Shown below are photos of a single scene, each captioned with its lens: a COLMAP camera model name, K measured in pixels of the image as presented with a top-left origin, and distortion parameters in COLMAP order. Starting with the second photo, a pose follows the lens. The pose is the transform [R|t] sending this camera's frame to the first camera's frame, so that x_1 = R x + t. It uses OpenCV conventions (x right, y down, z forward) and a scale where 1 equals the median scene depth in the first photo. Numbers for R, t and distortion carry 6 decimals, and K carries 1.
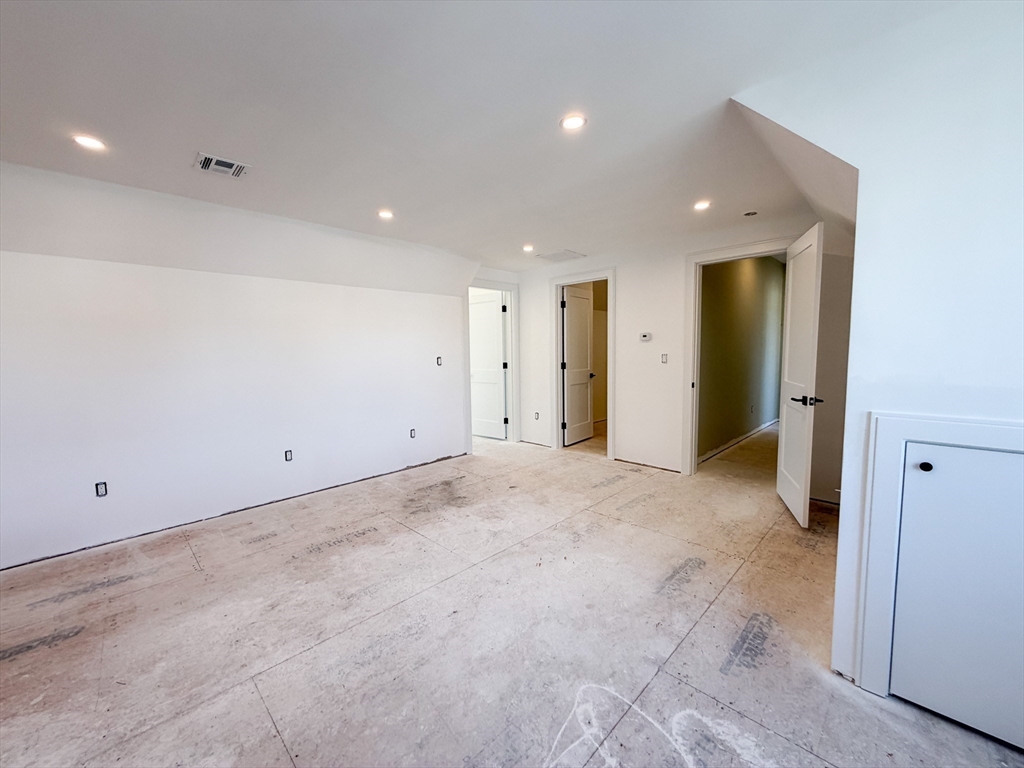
lens RADIAL K [[410.3, 0, 511.4], [0, 410.3, 385.4], [0, 0, 1]] dist [-0.001235, -0.000318]
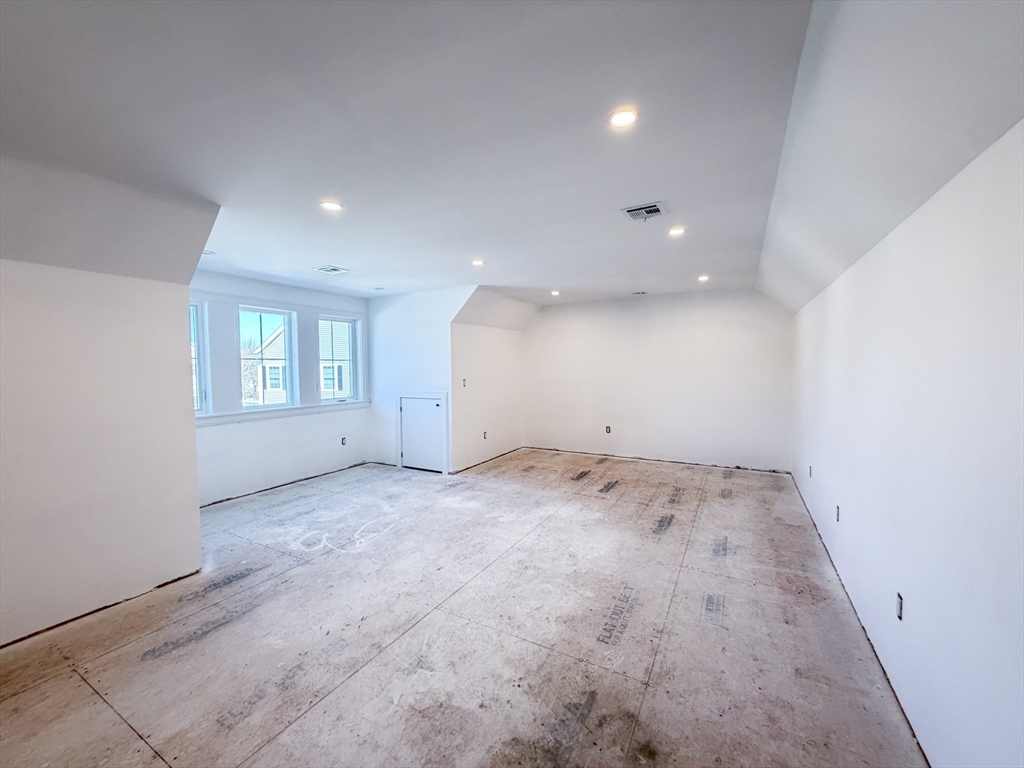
lens RADIAL K [[410.3, 0, 510.4], [0, 410.3, 383.4], [0, 0, 1]] dist [-0.001235, -0.000318]
pose [[-0.964477, 0.035881, -0.261719, -0.025970], [0.001938, 0.991667, 0.128812, -0.187572], [0.264160, 0.123729, -0.956510, 1.826882]]
